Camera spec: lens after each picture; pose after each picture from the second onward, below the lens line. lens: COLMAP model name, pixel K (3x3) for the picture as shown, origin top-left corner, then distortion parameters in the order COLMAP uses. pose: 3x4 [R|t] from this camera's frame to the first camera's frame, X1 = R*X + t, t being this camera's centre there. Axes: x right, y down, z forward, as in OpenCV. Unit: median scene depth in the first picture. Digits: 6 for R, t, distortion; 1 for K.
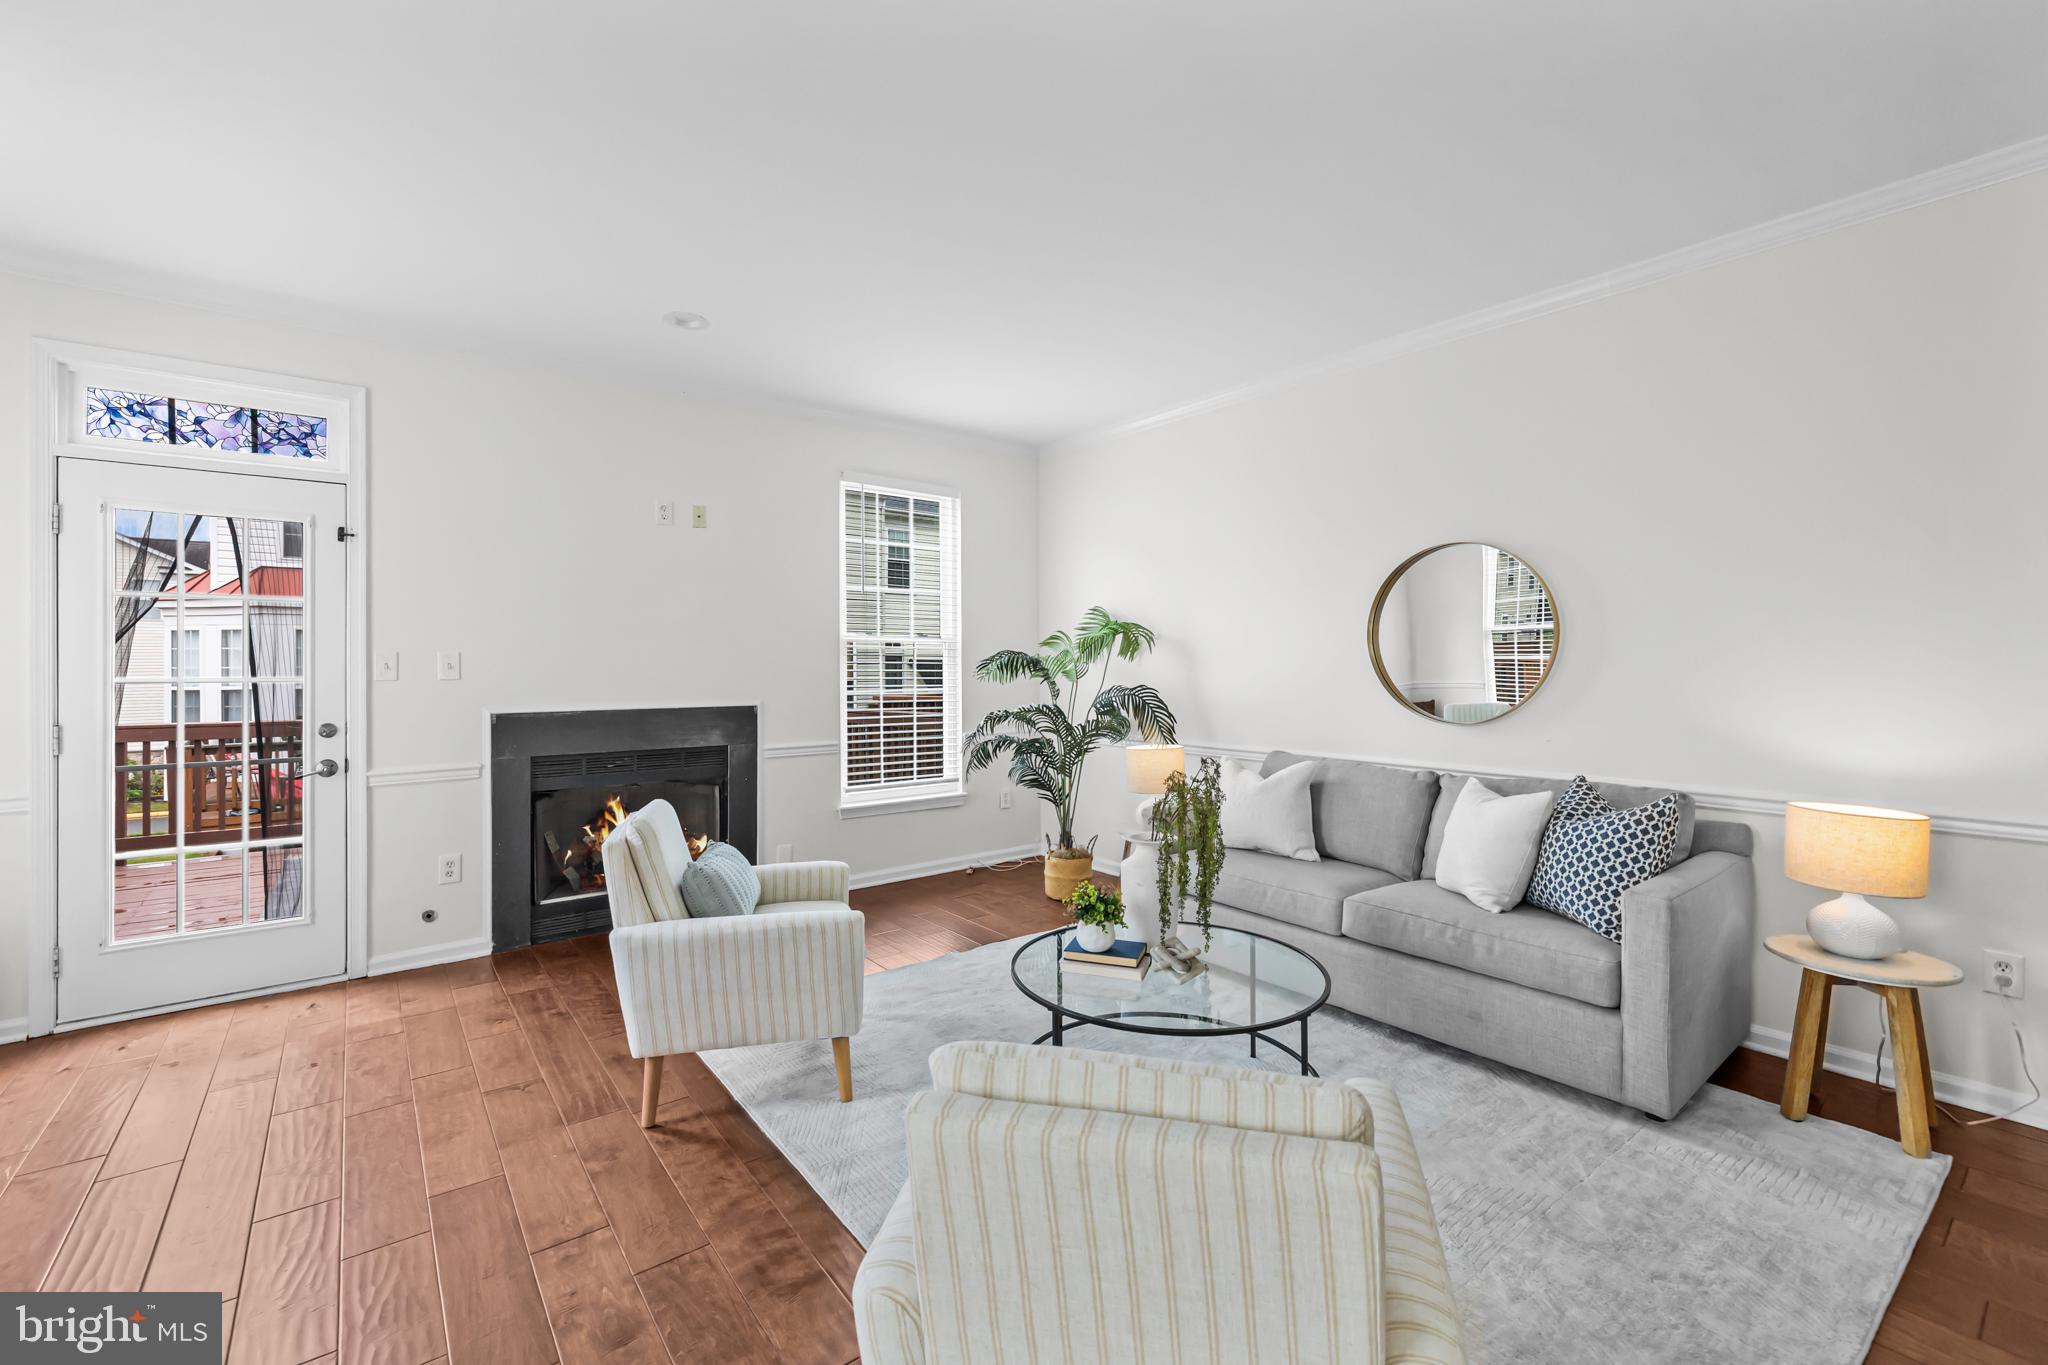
lens RADIAL K [[862.3, 0, 991.9], [0, 862.3, 674.3], [0, 0, 1]] dist [0.012509, 0.000002]
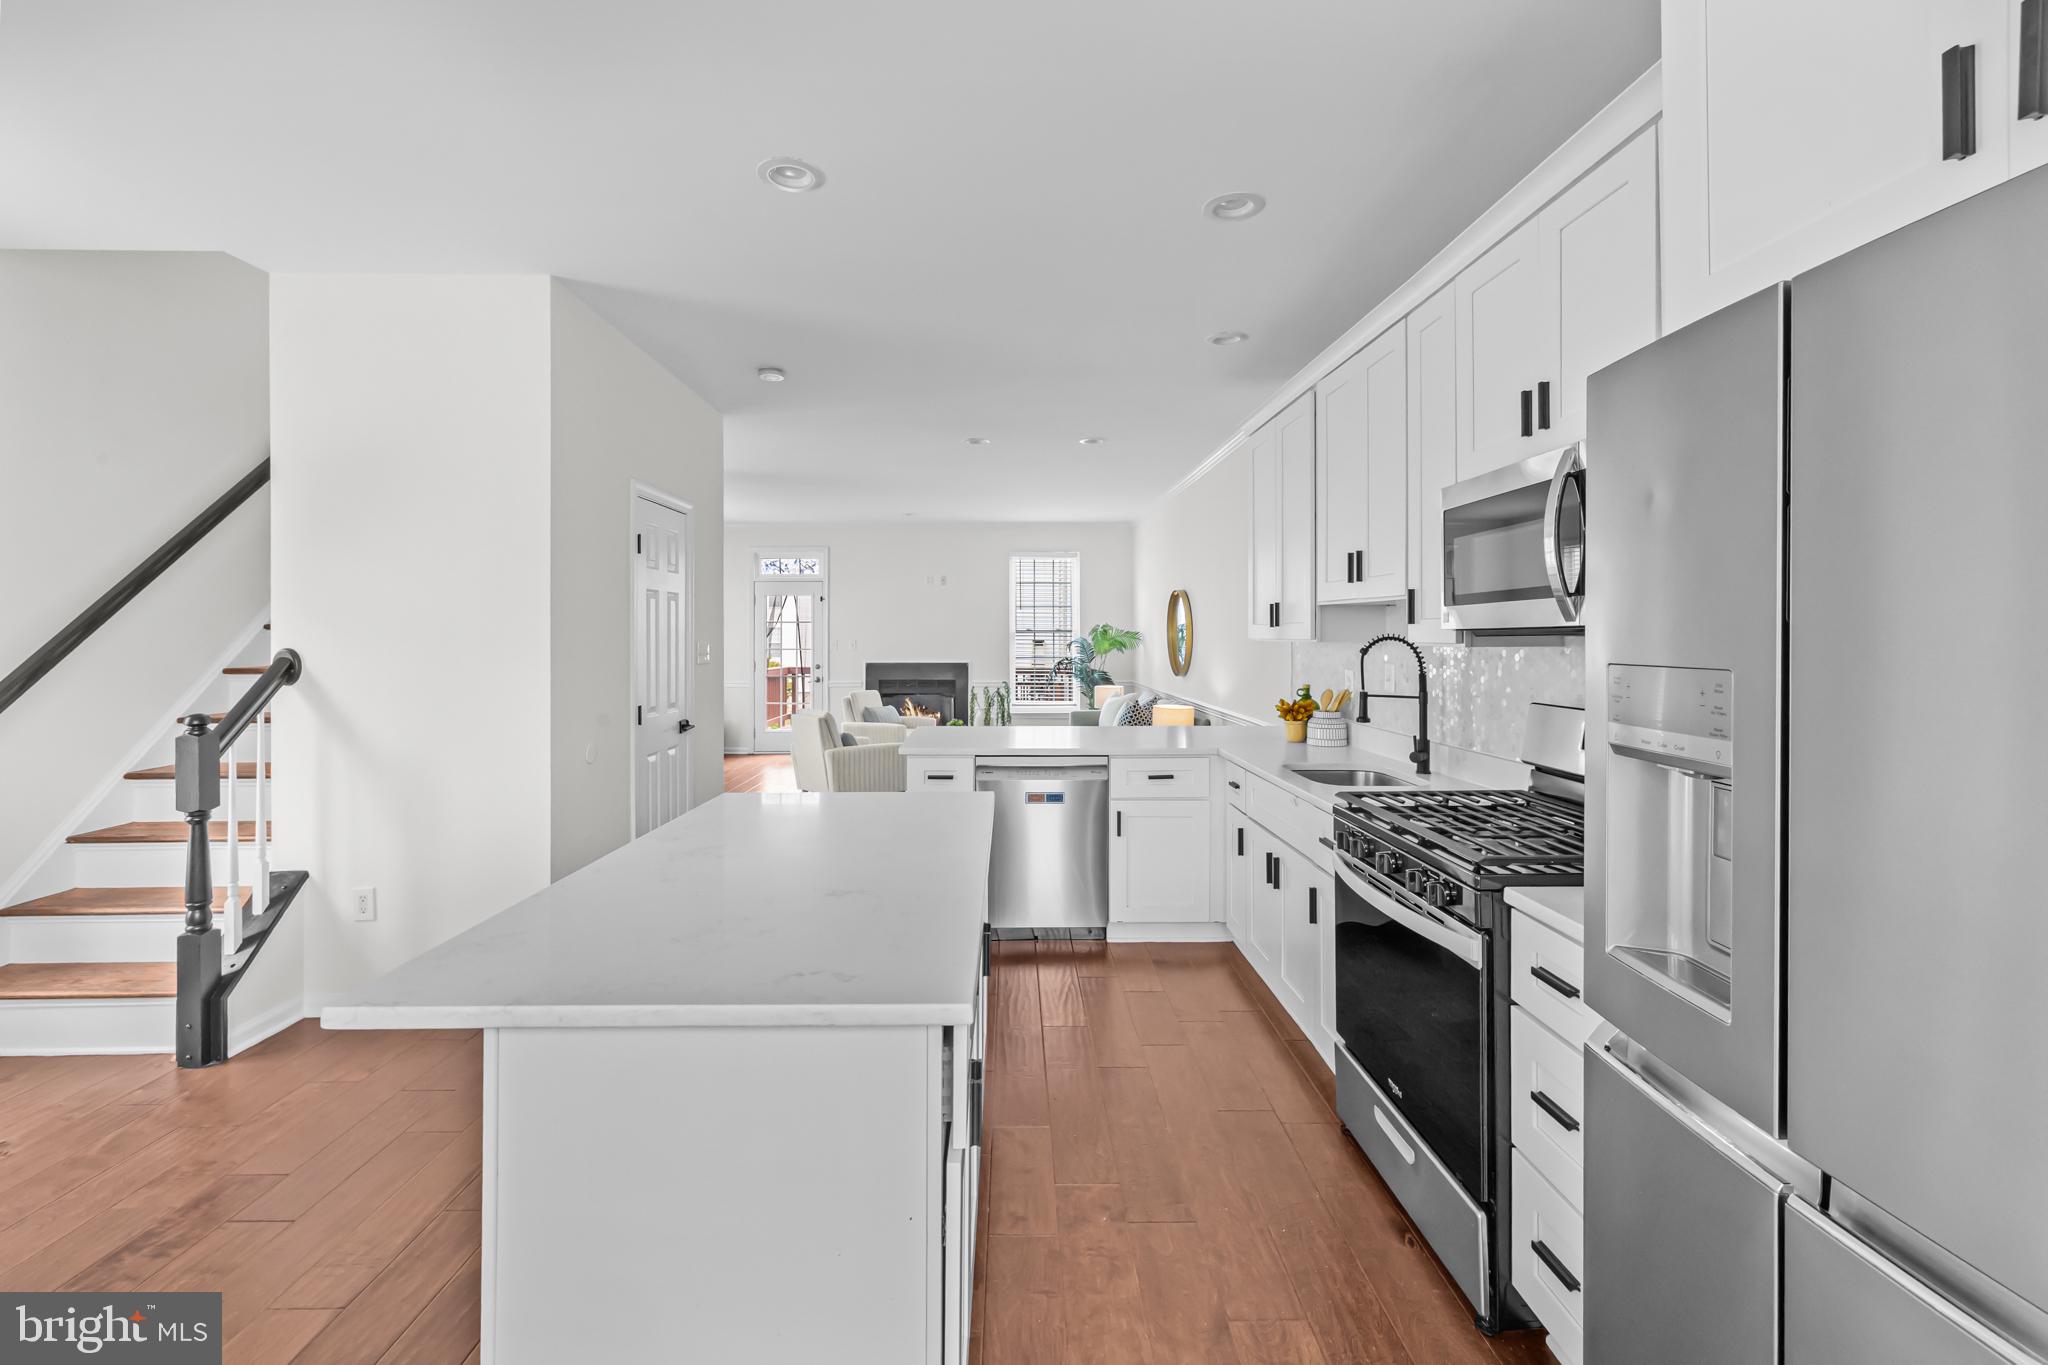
lens RADIAL K [[888.7, 0, 1018.1], [0, 888.7, 660.3], [0, 0, 1]] dist [0.001998, 0.000282]
pose [[0.804466, 0.018333, -0.593716, 1.315532], [-0.006332, 0.999731, 0.022290, -0.023725], [0.593966, -0.014172, 0.804366, -0.847065]]
